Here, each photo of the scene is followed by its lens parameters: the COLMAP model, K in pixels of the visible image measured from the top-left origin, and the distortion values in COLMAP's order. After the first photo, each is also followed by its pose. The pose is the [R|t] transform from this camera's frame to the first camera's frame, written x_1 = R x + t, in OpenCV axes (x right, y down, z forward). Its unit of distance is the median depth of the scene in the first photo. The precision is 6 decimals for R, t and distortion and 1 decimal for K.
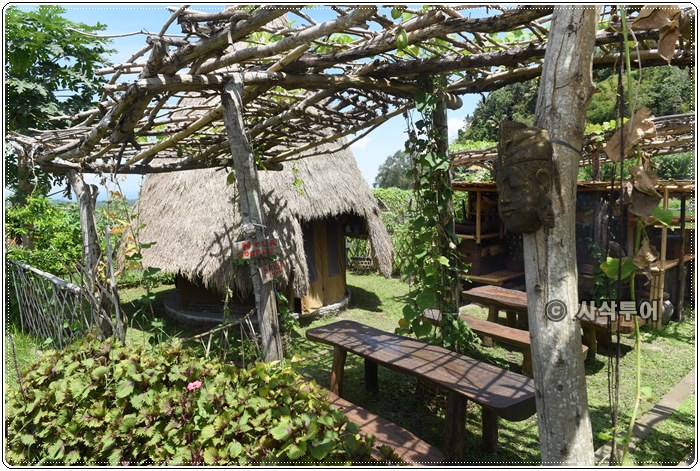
lens RADIAL K [[471.2, 0, 352.3], [0, 471.2, 227.6], [0, 0, 1]] dist [-0.051444, 0.002127]
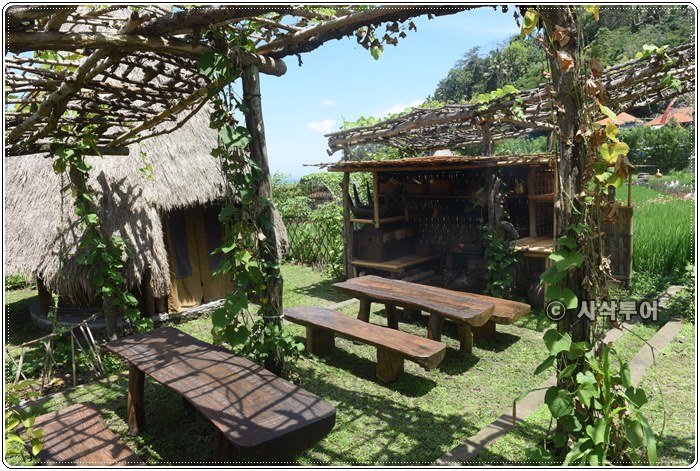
lens RADIAL K [[471.2, 0, 352.3], [0, 471.2, 227.6], [0, 0, 1]] dist [-0.051444, 0.002127]
pose [[0.997106, -0.036545, 0.066664, 0.204088], [0.034240, 0.998786, 0.035401, -0.001977], [-0.067877, -0.033016, 0.997147, 0.097190]]
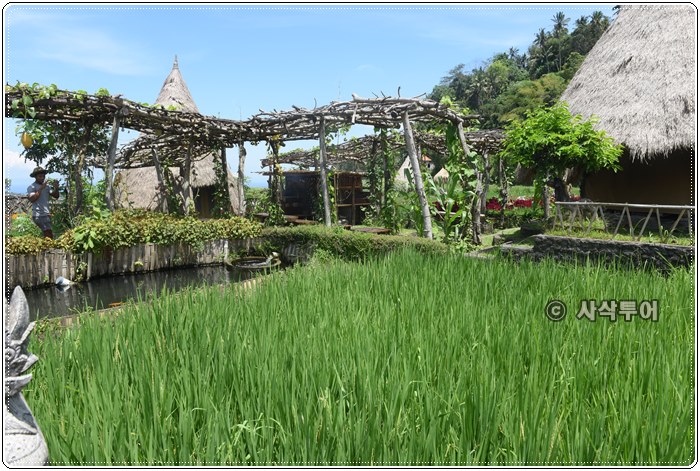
lens RADIAL K [[471.2, 0, 352.3], [0, 471.2, 227.6], [0, 0, 1]] dist [-0.051444, 0.002127]
pose [[0.996751, -0.007172, 0.080219, 0.543849], [0.005563, 0.999779, 0.020268, 0.154318], [-0.080347, -0.019756, 0.996571, -1.546248]]
